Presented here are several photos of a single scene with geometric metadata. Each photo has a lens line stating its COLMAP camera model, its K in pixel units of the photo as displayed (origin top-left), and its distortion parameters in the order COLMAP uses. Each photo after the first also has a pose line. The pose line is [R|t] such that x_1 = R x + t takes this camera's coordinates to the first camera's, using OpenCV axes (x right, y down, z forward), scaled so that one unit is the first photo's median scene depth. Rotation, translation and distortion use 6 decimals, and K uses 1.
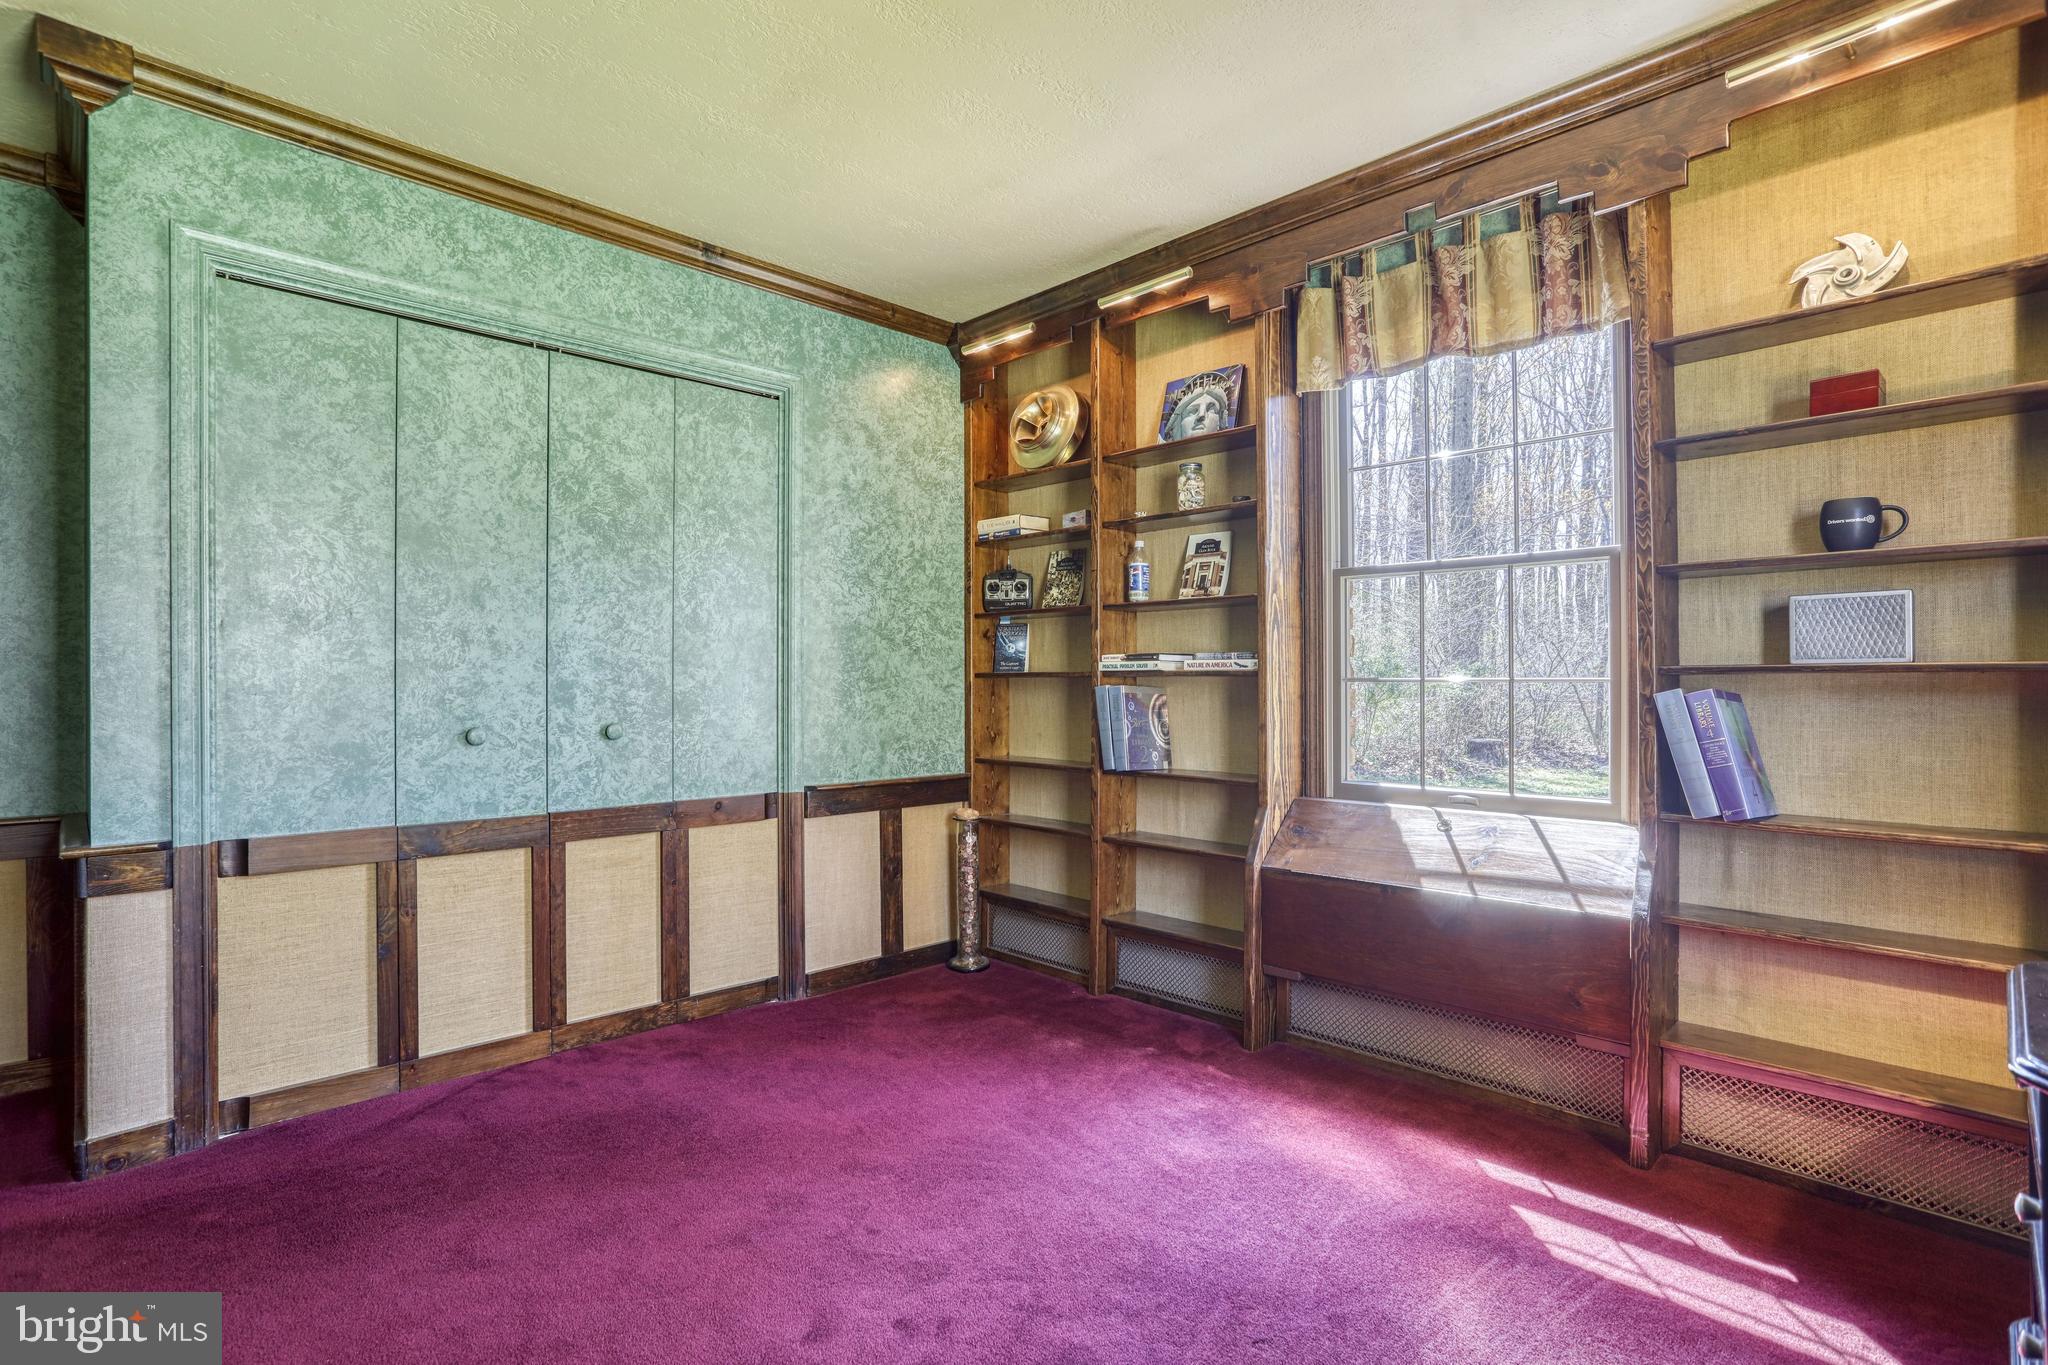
lens RADIAL K [[981.1, 0, 1018.1], [0, 981.1, 678.5], [0, 0, 1]] dist [-0.060027, 0.027745]
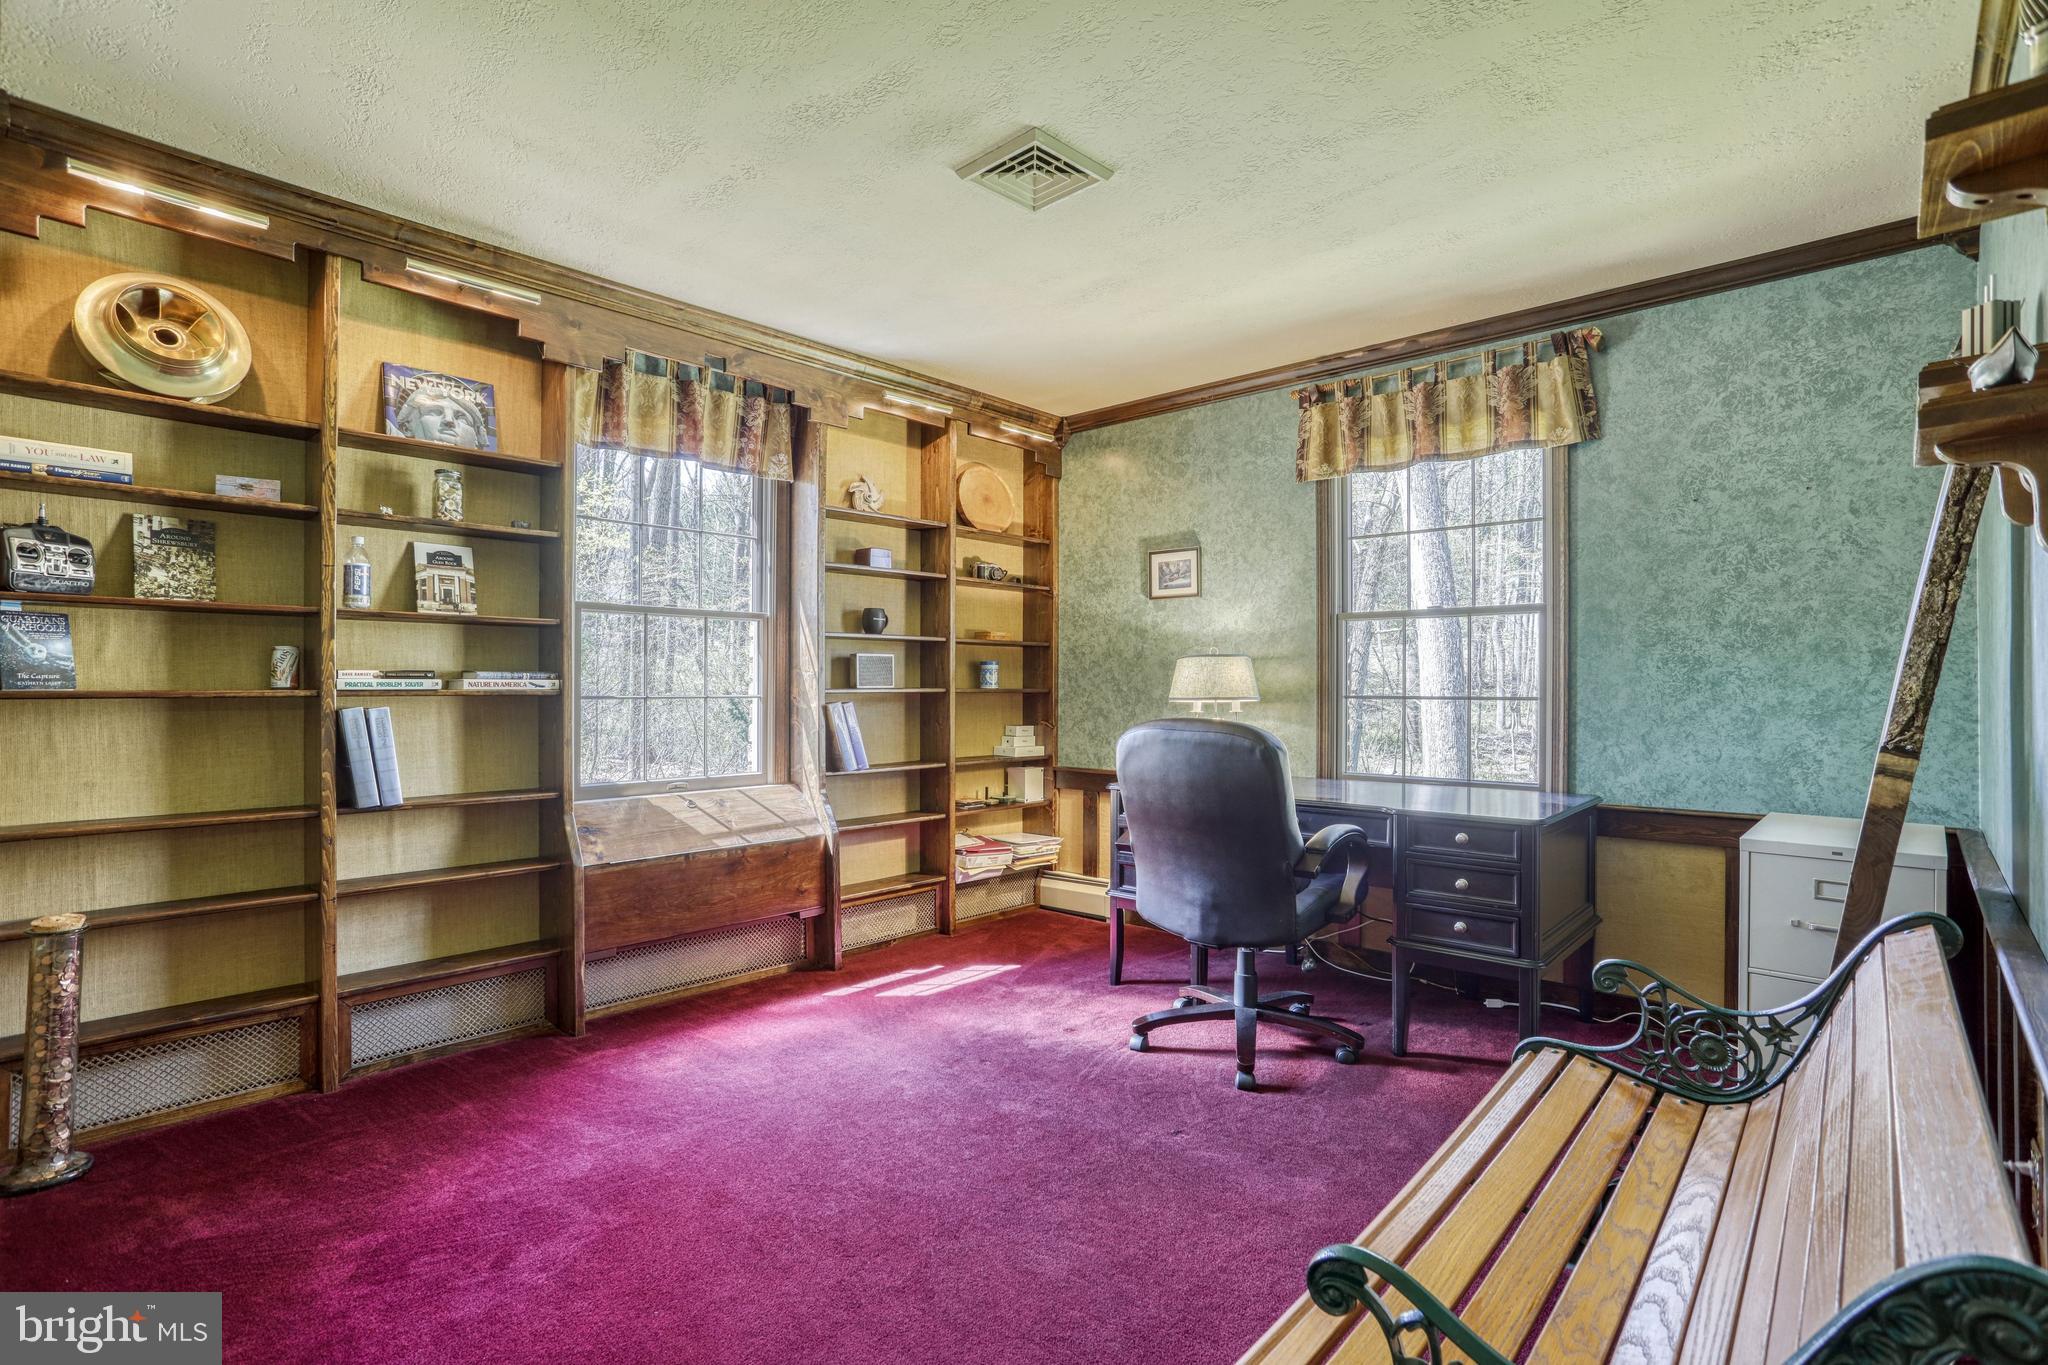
lens RADIAL K [[981.1, 0, 1018.1], [0, 981.1, 678.5], [0, 0, 1]] dist [-0.060027, 0.027745]
pose [[-0.052790, 0.003580, 0.998599, -0.779611], [-0.007535, 0.999964, -0.003983, -0.019306], [-0.998577, -0.007734, -0.052761, 0.497074]]
